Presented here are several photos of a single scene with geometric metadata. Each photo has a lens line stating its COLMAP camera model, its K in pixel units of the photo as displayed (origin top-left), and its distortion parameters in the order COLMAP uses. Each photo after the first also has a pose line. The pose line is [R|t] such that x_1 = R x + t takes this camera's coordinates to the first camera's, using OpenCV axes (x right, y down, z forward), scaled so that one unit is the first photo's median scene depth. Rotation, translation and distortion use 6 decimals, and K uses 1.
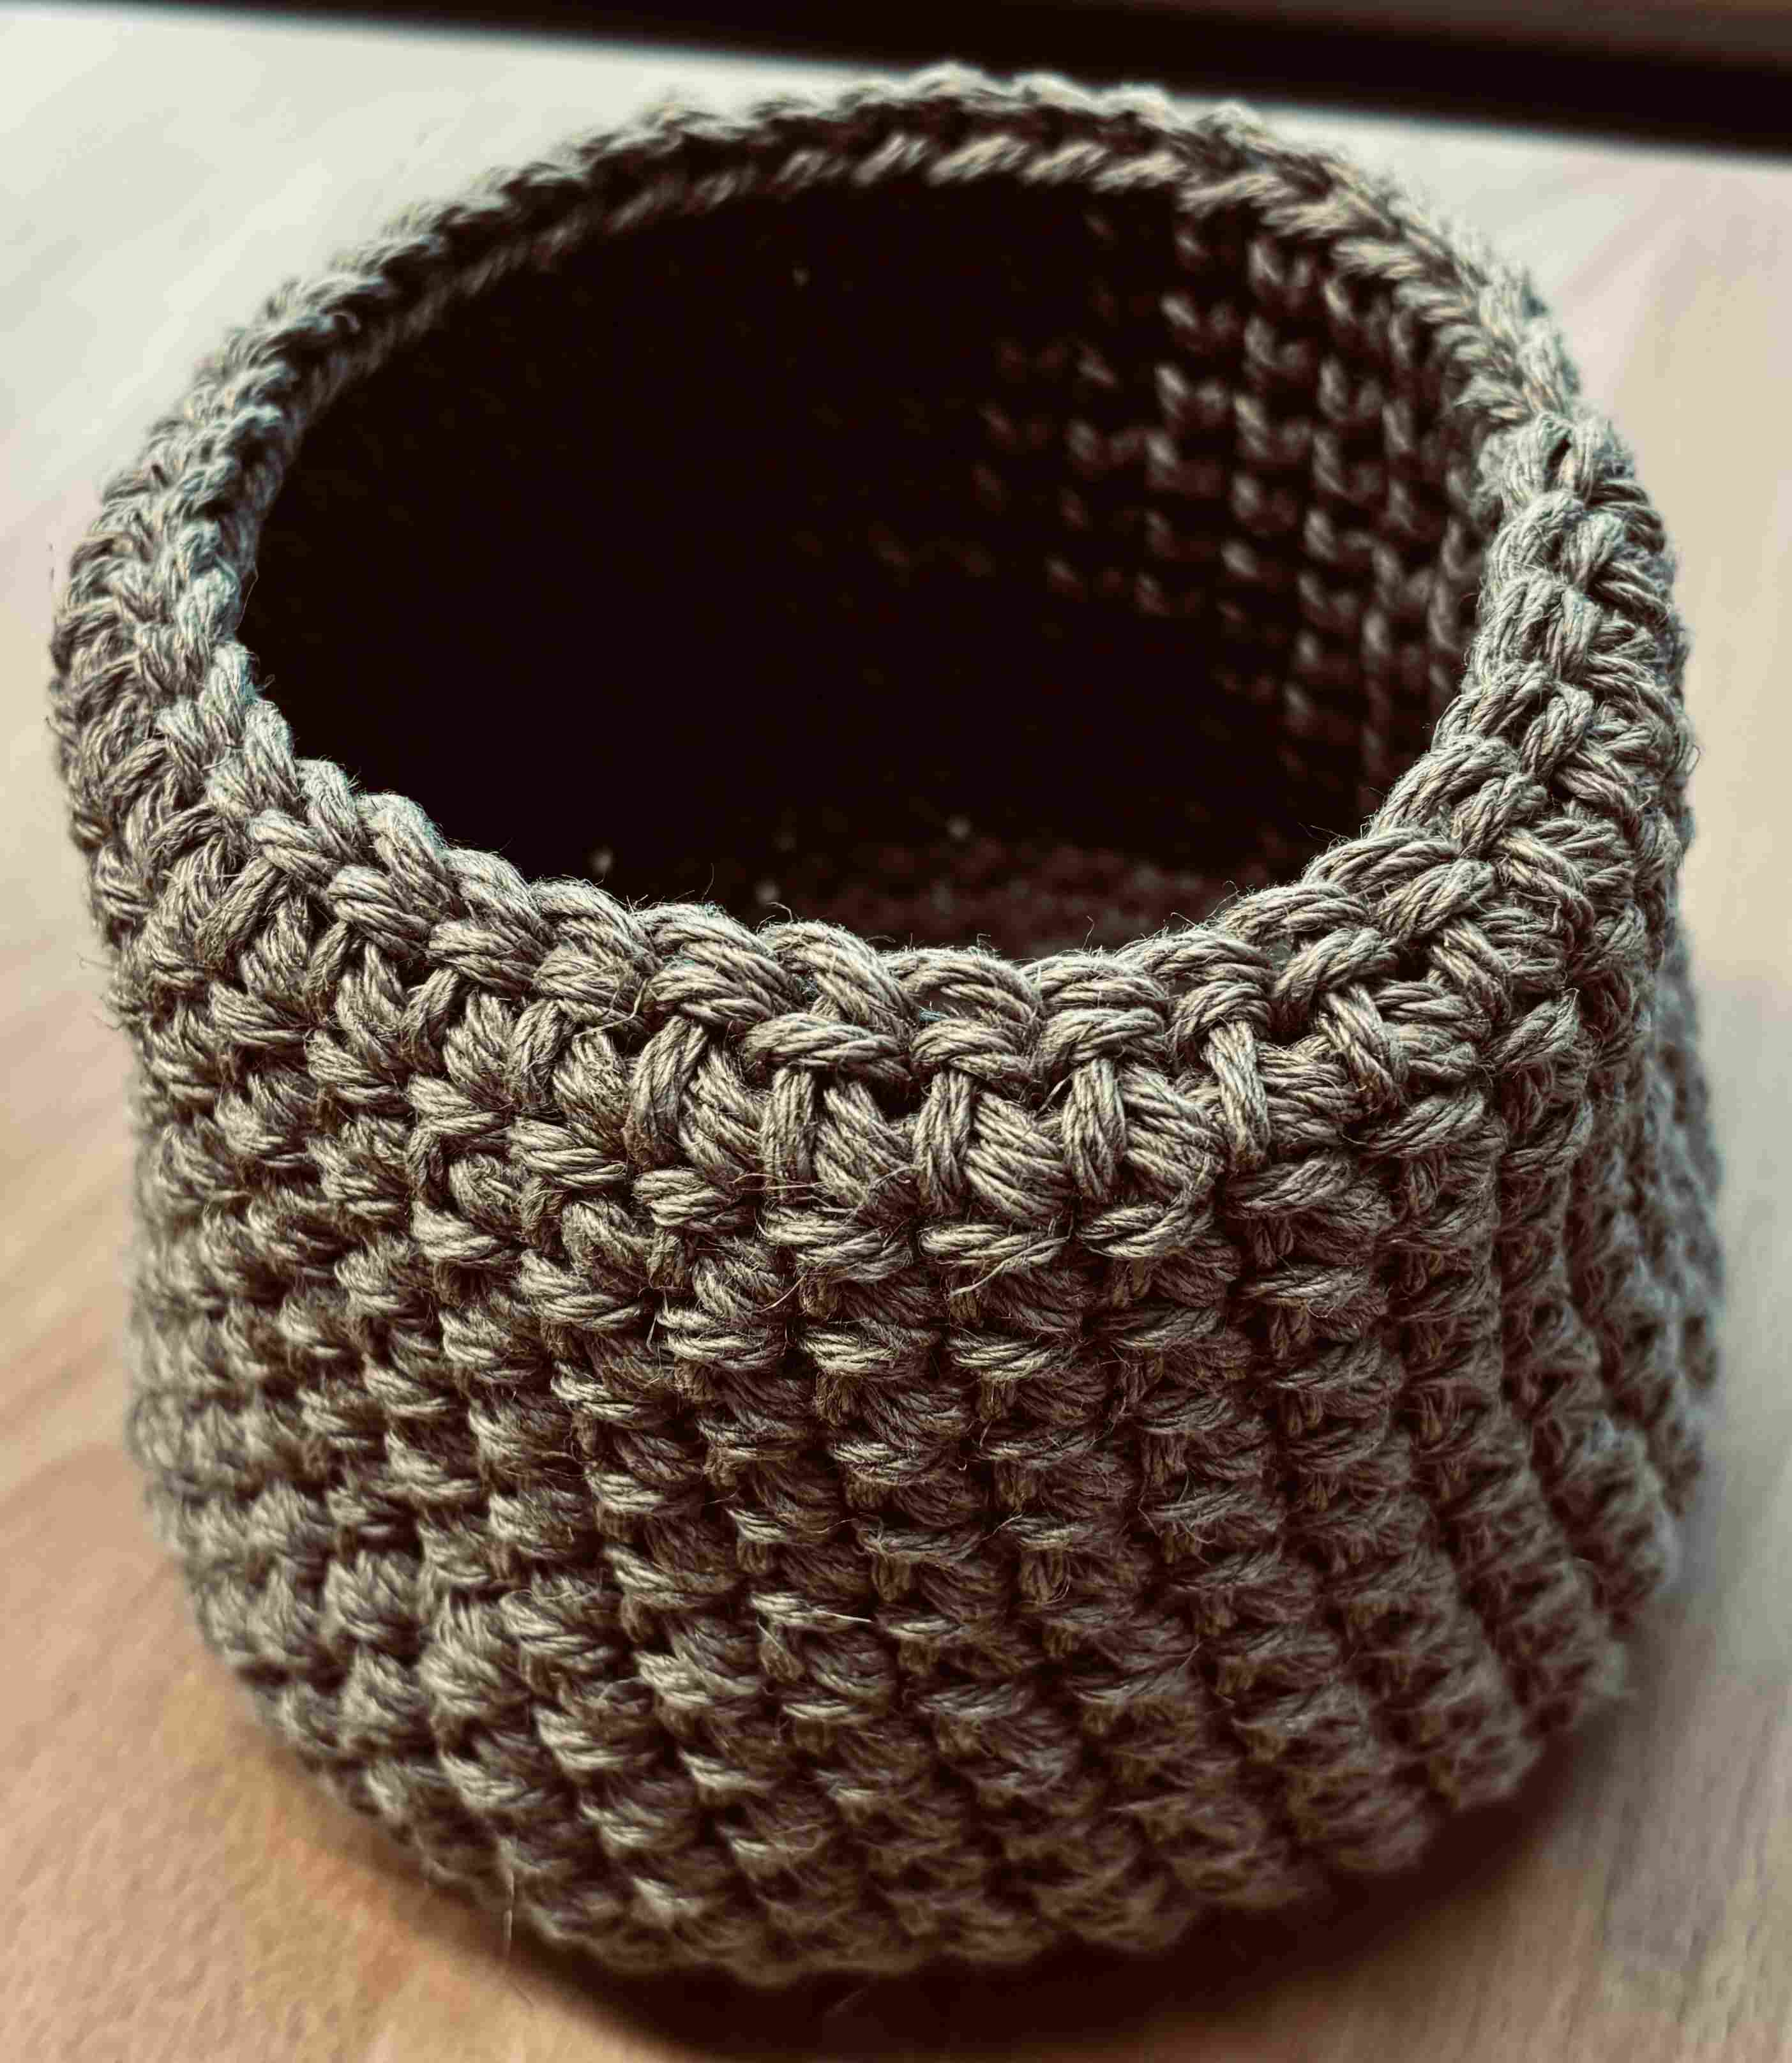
lens RADIAL K [[1722.6, 0, 882.5], [0, 1722.6, 1037.8], [0, 0, 1]] dist [0.012150, -0.031372]
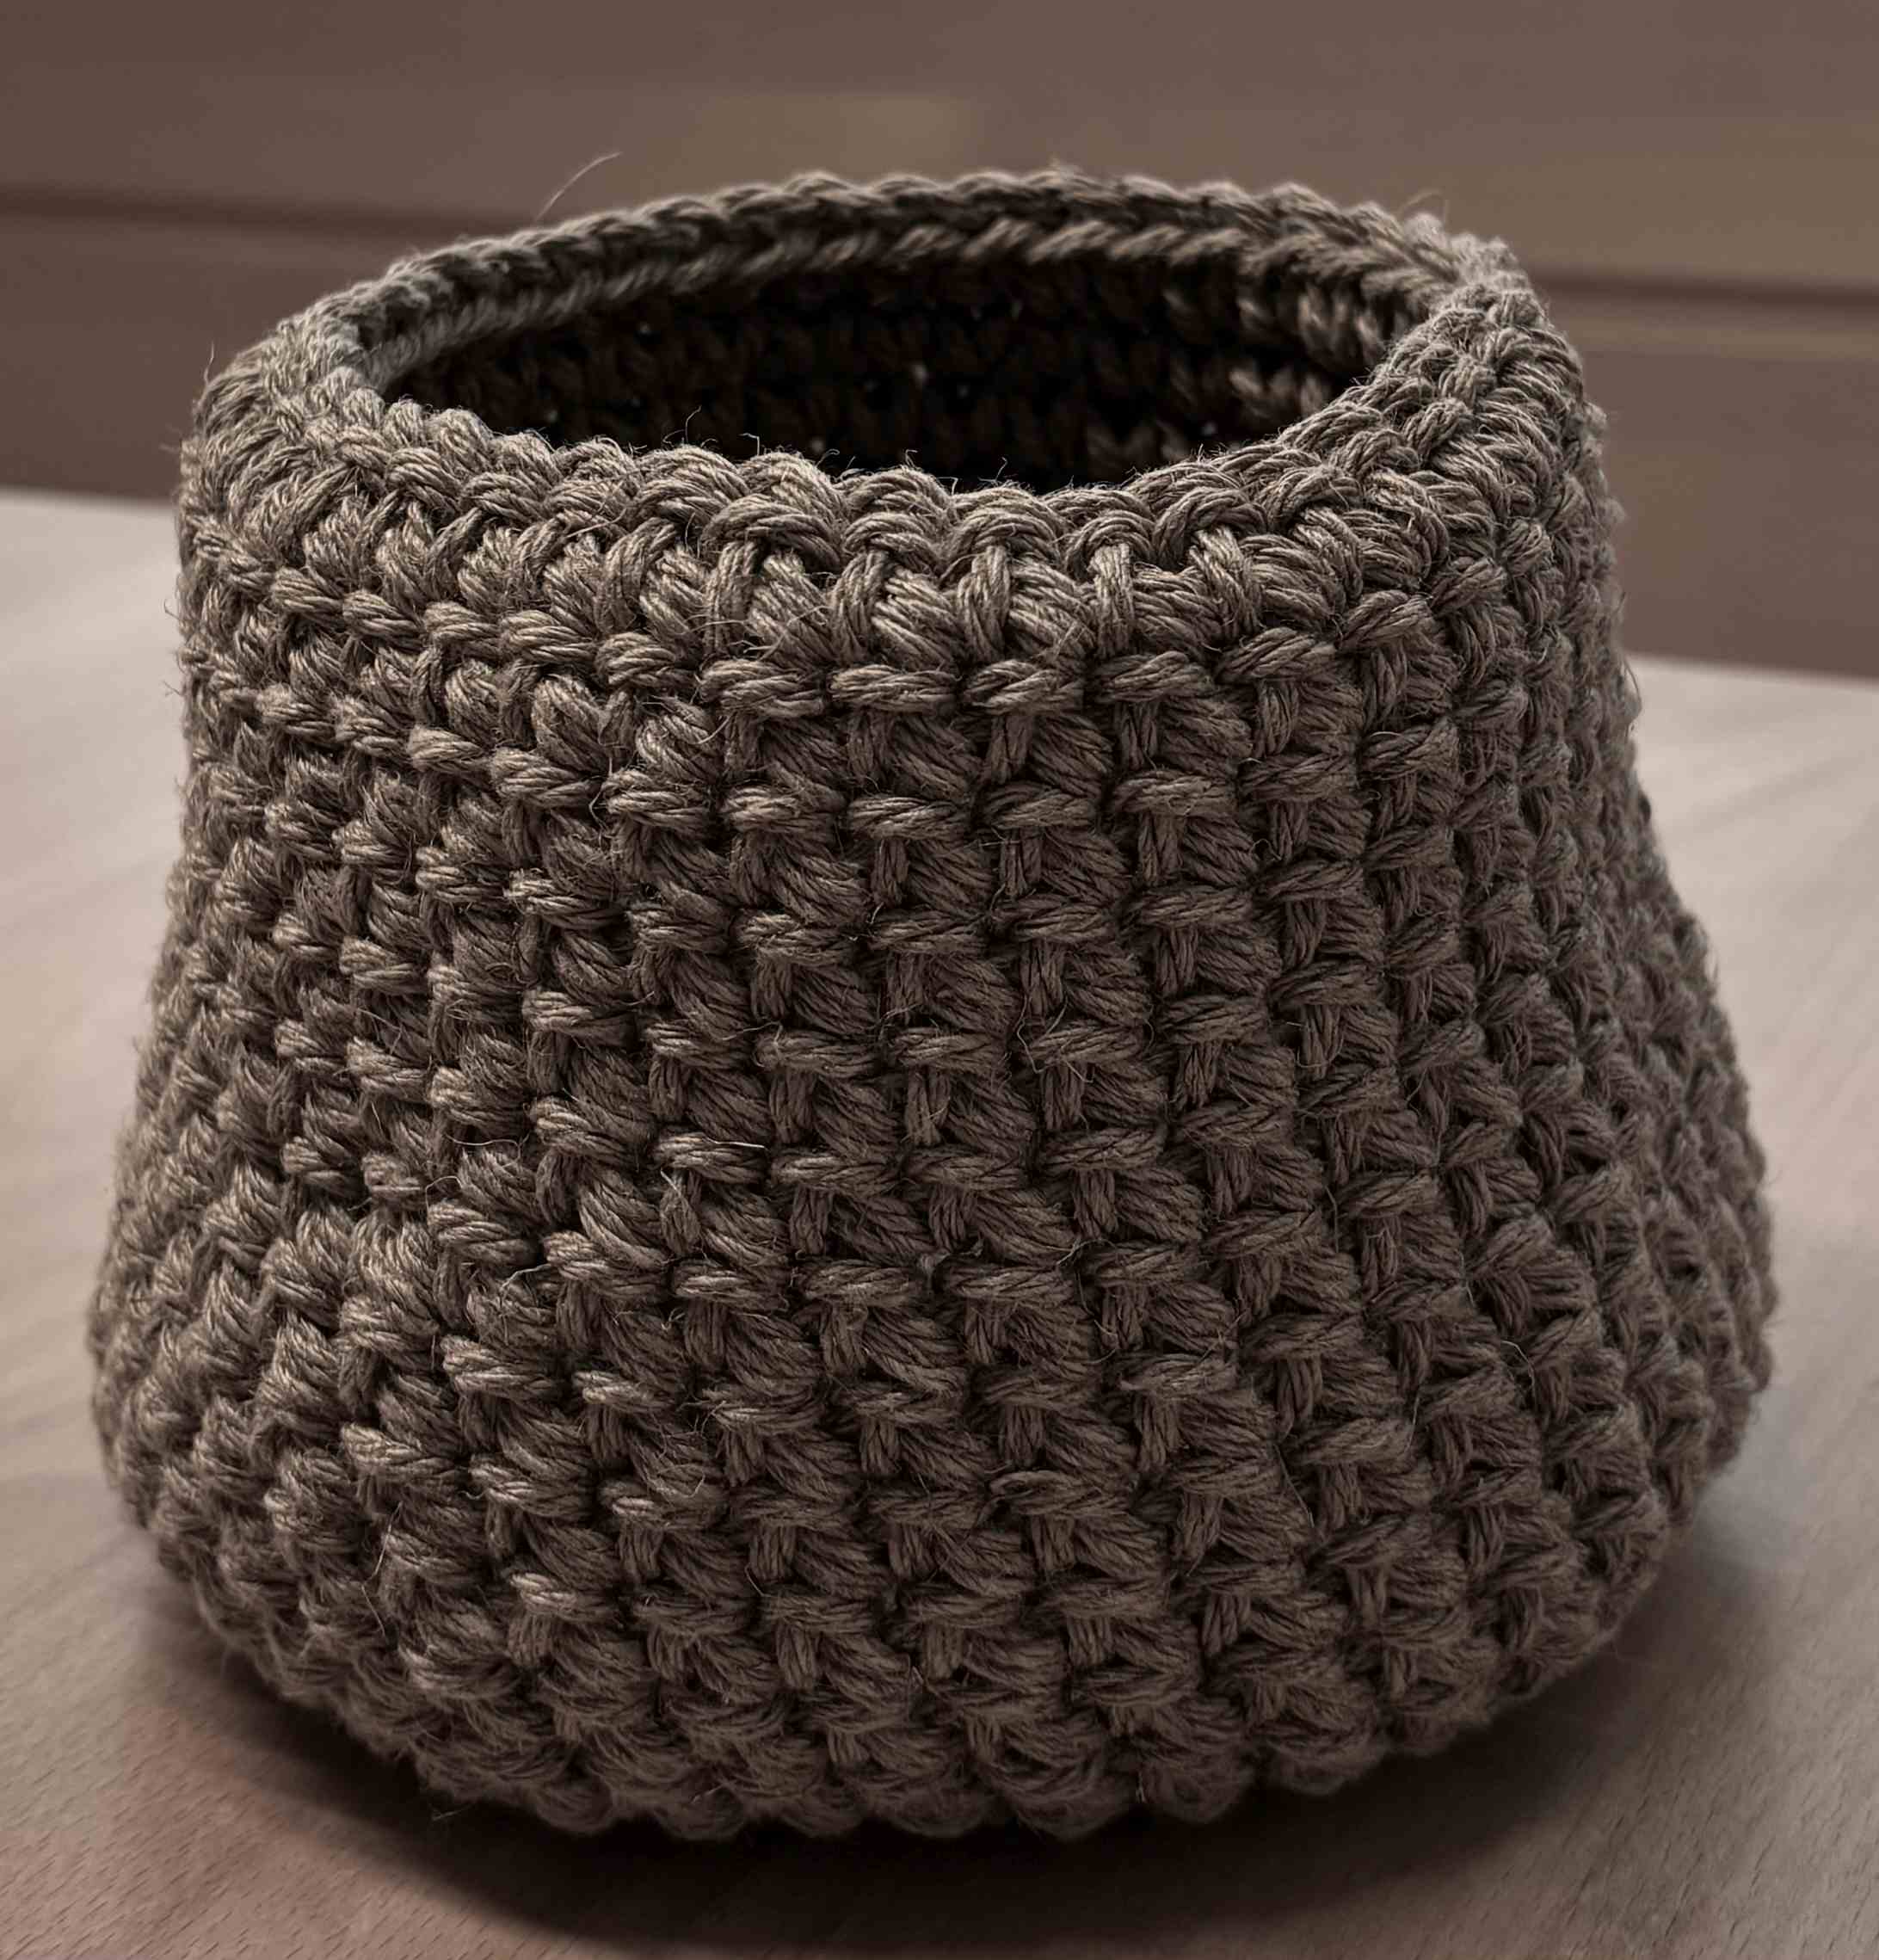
lens RADIAL K [[1923.5, 0, 944.2], [0, 1923.5, 978.9], [0, 0, 1]] dist [-0.002189, 0.000000]
pose [[0.993993, 0.095207, -0.053979, 0.169388], [-0.106013, 0.960107, -0.258756, 0.573341], [0.027190, 0.262924, 0.964433, -0.178007]]
